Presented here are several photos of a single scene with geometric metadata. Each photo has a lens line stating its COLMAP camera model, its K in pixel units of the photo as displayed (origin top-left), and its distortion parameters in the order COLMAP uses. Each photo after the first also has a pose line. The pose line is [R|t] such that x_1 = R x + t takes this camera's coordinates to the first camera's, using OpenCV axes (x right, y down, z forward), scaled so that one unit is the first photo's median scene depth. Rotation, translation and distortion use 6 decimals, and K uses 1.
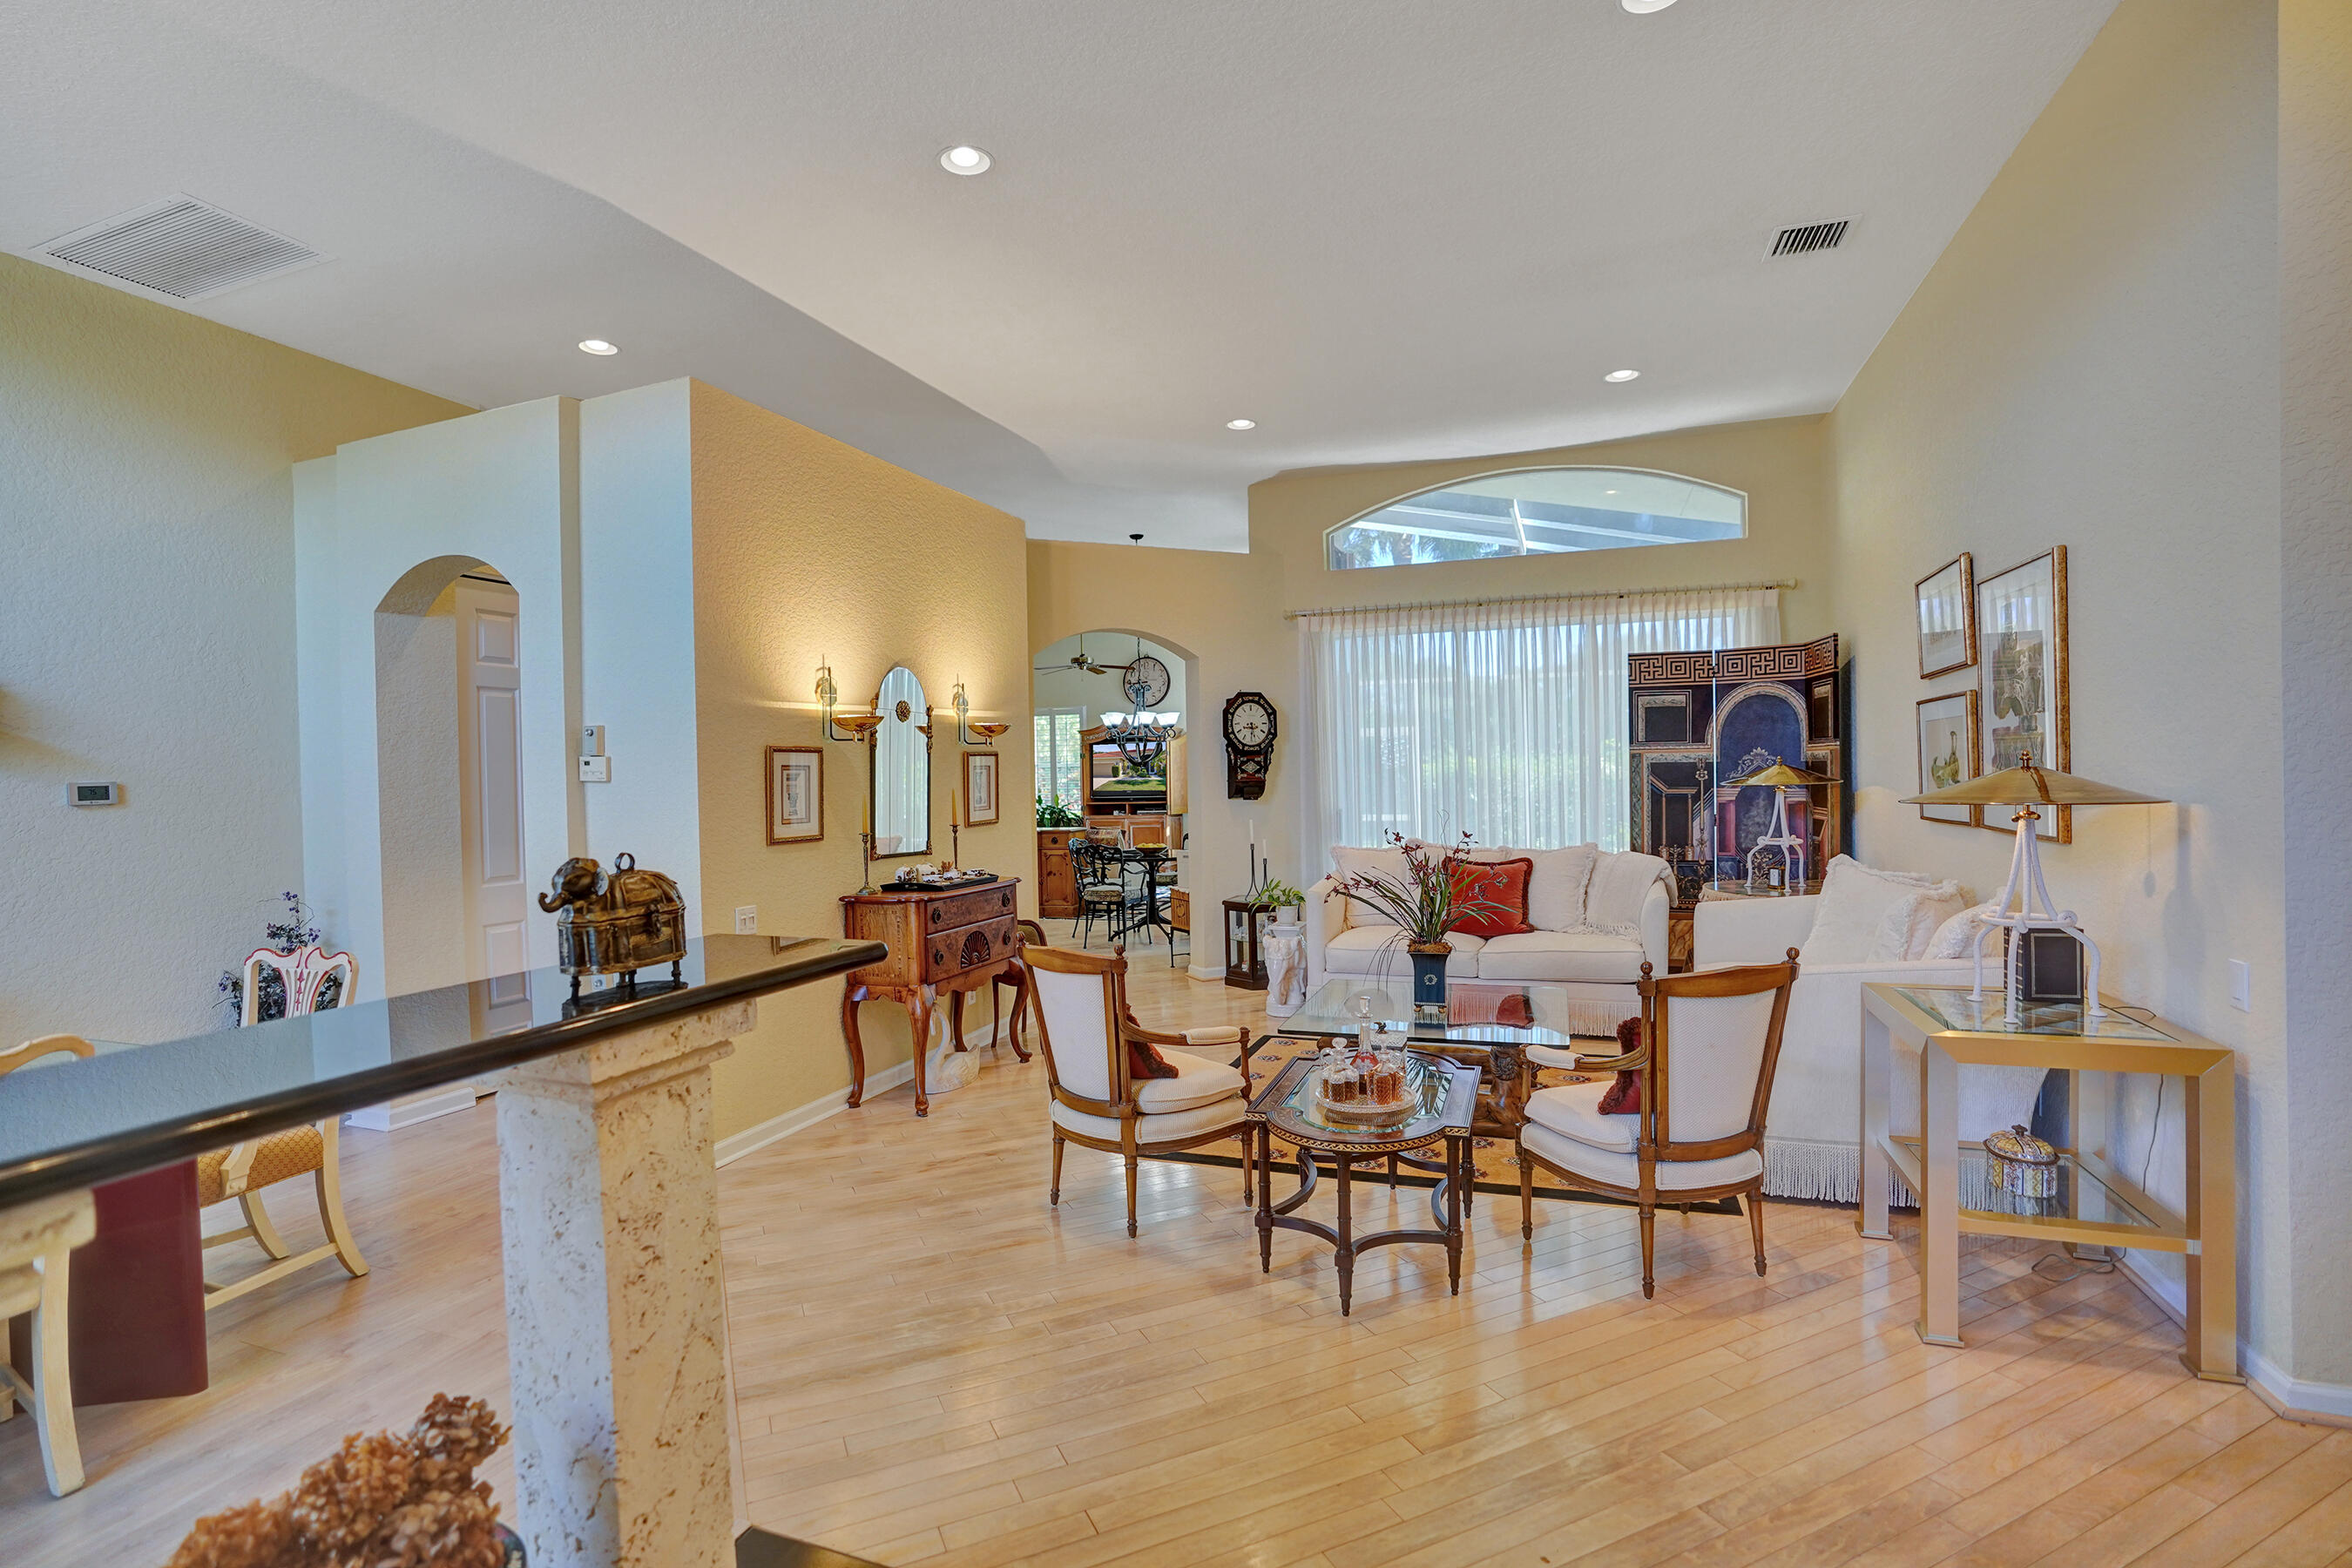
lens RADIAL K [[1103.9, 0, 1204.5], [0, 1103.9, 782.4], [0, 0, 1]] dist [-0.087336, 0.055372]
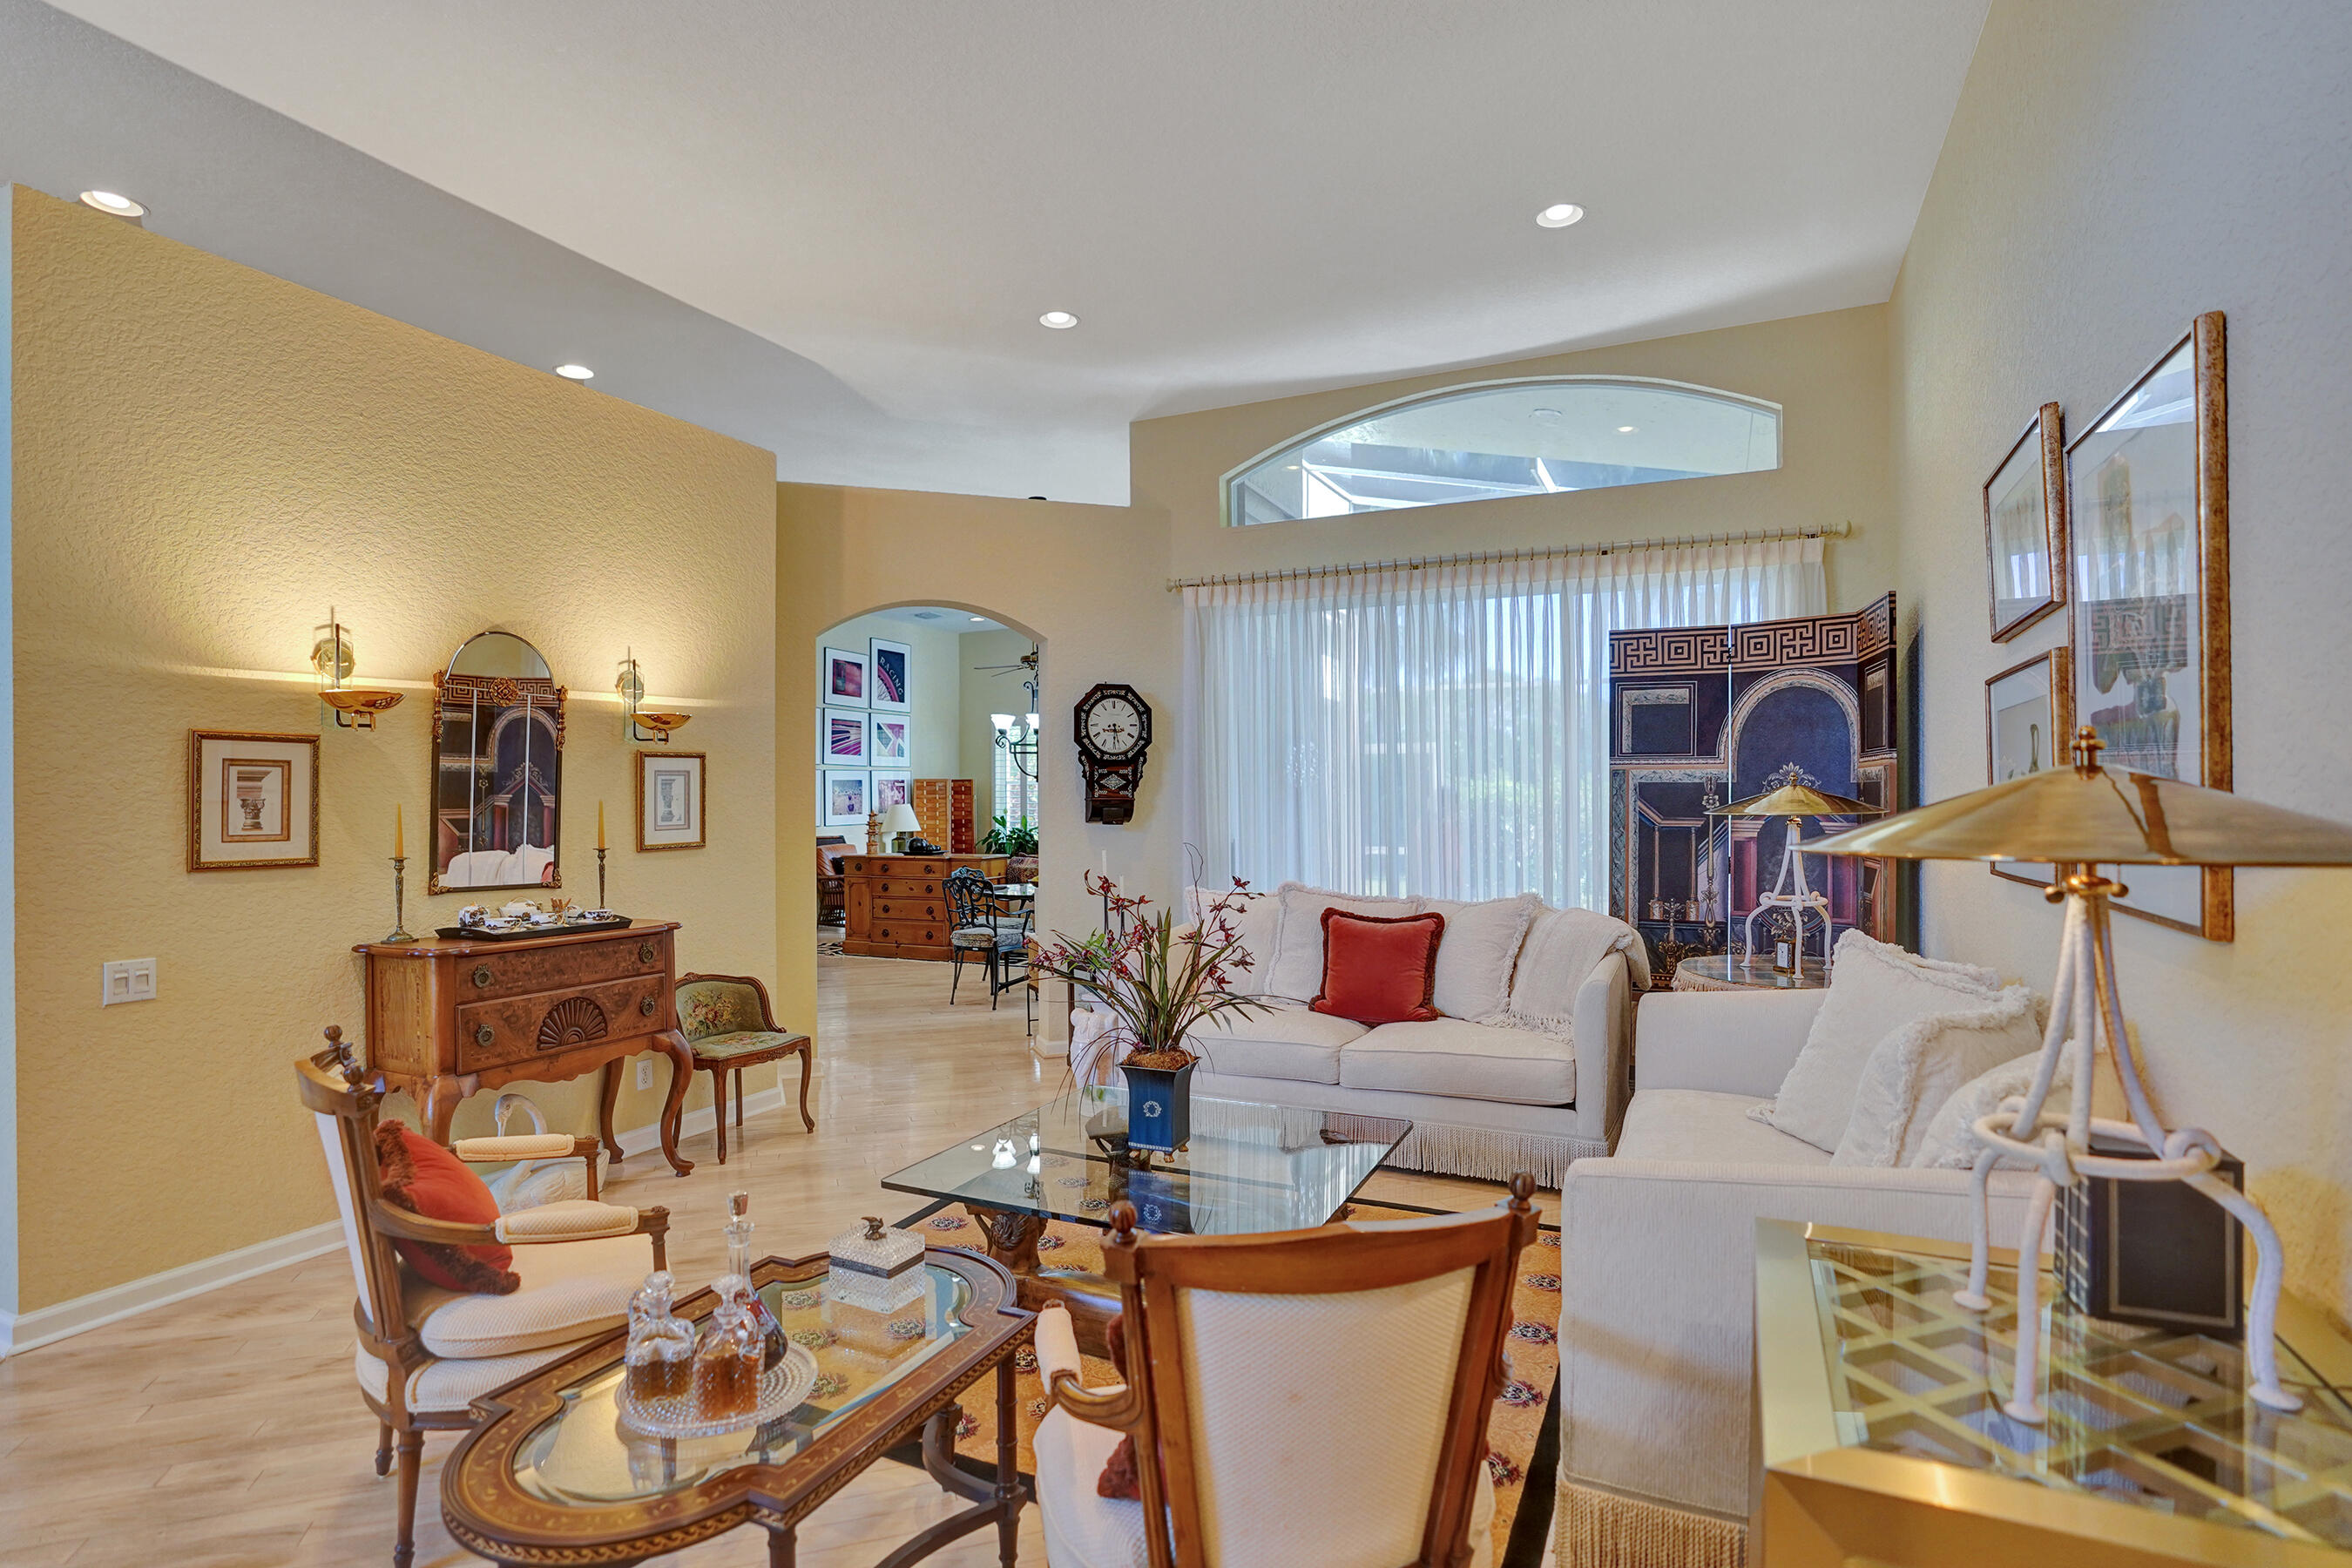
lens RADIAL K [[1156.0, 0, 1189.4], [0, 1156.0, 800.1], [0, 0, 1]] dist [-0.083966, 0.038044]
pose [[0.994586, 0.016803, -0.102551, 0.203406], [-0.017492, 0.999830, -0.005822, 0.002907], [0.102436, 0.007584, 0.994711, 0.235962]]
